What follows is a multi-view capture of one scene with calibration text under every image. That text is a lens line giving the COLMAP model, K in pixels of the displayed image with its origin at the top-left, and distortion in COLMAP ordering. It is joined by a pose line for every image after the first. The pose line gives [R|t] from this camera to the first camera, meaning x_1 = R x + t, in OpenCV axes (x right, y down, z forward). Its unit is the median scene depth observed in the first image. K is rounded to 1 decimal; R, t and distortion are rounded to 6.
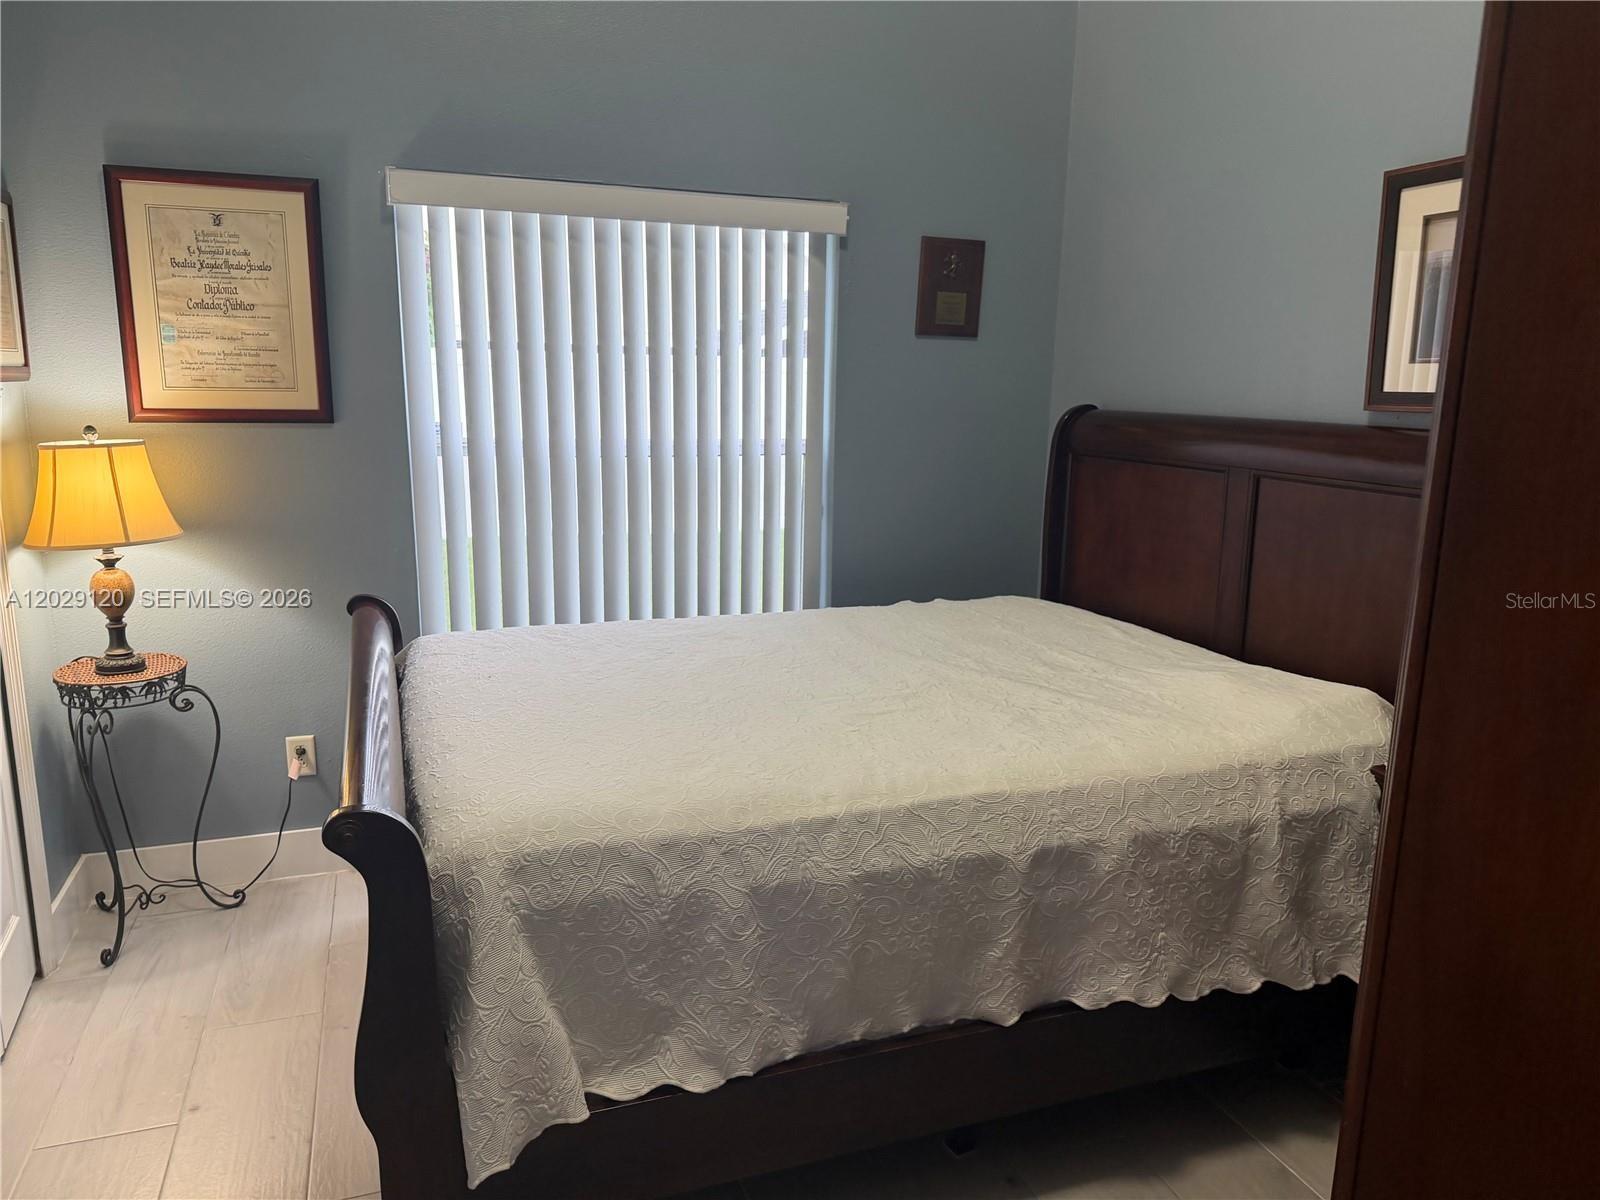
lens RADIAL K [[1130.9, 0, 801.1], [0, 1130.9, 598.0], [0, 0, 1]] dist [0.001745, -0.002974]
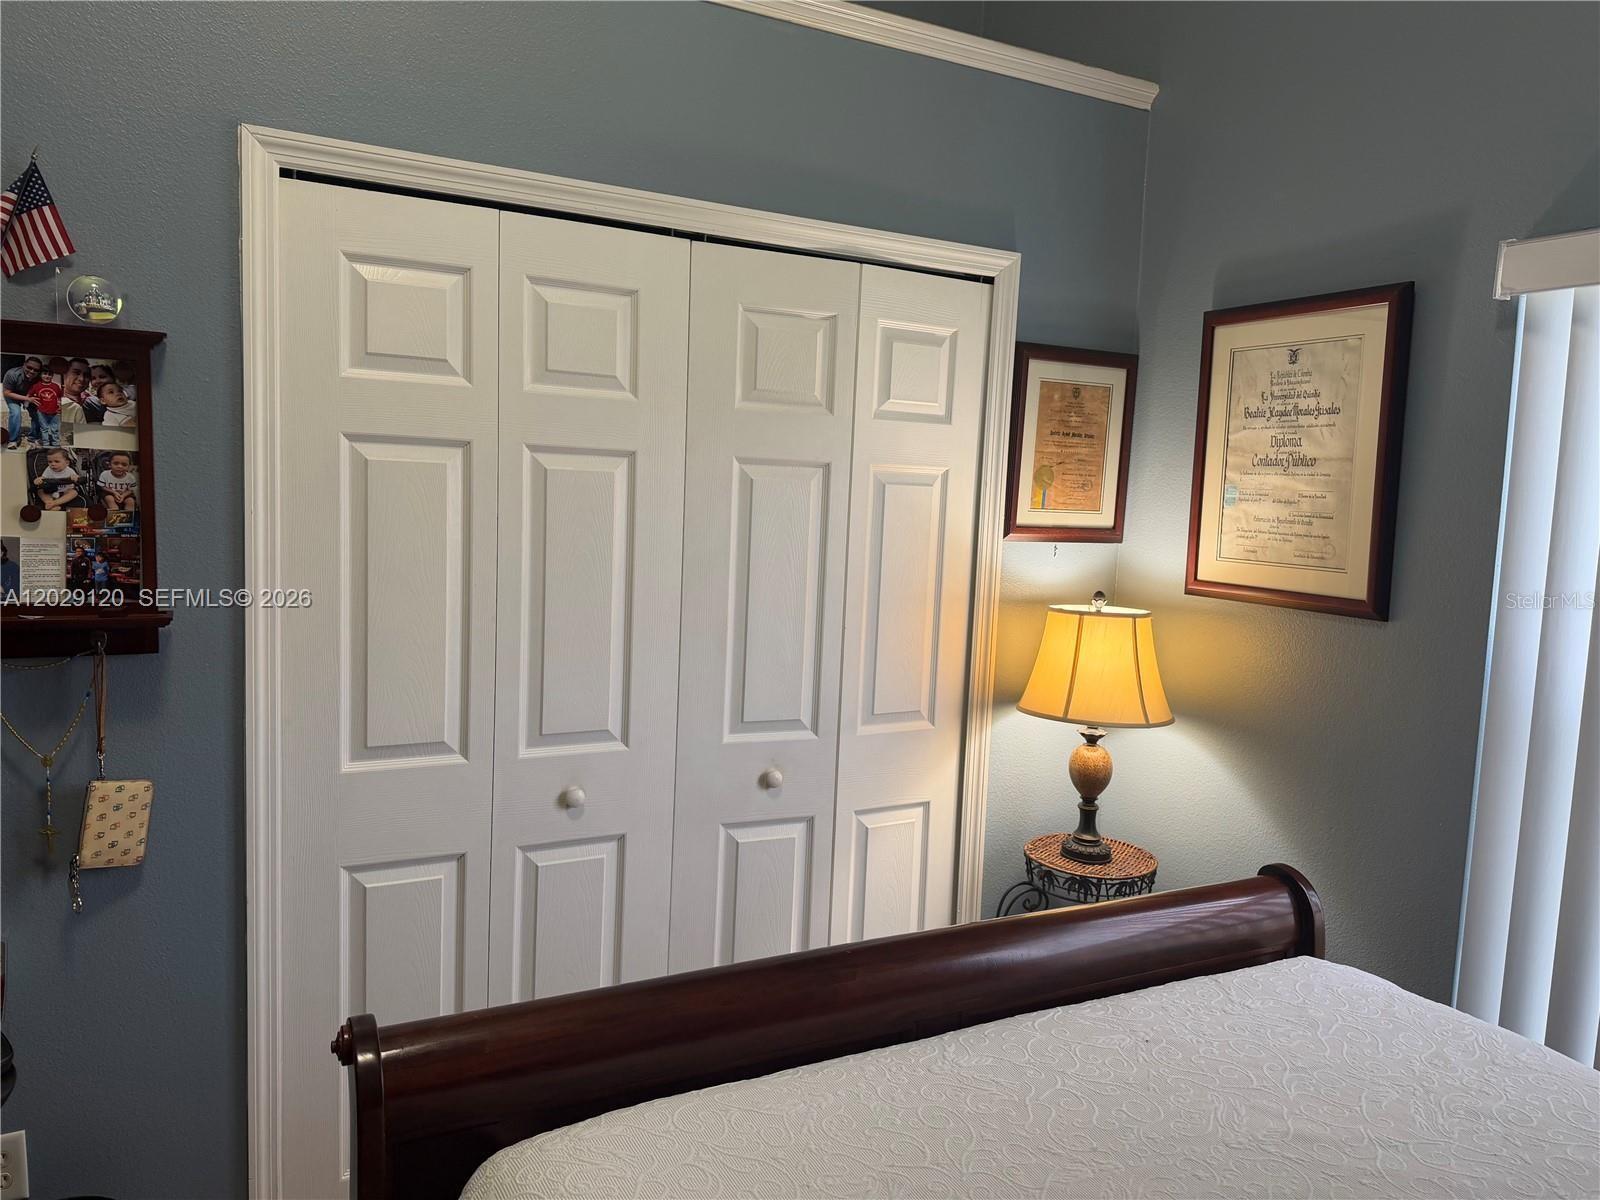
lens RADIAL K [[1130.9, 0, 799.8], [0, 1130.9, 608.2], [0, 0, 1]] dist [0.001745, -0.002974]
pose [[0.124648, 0.093613, -0.987775, 0.242230], [-0.235126, 0.969969, 0.062255, -0.128339], [0.963939, 0.224492, 0.142916, 0.583682]]
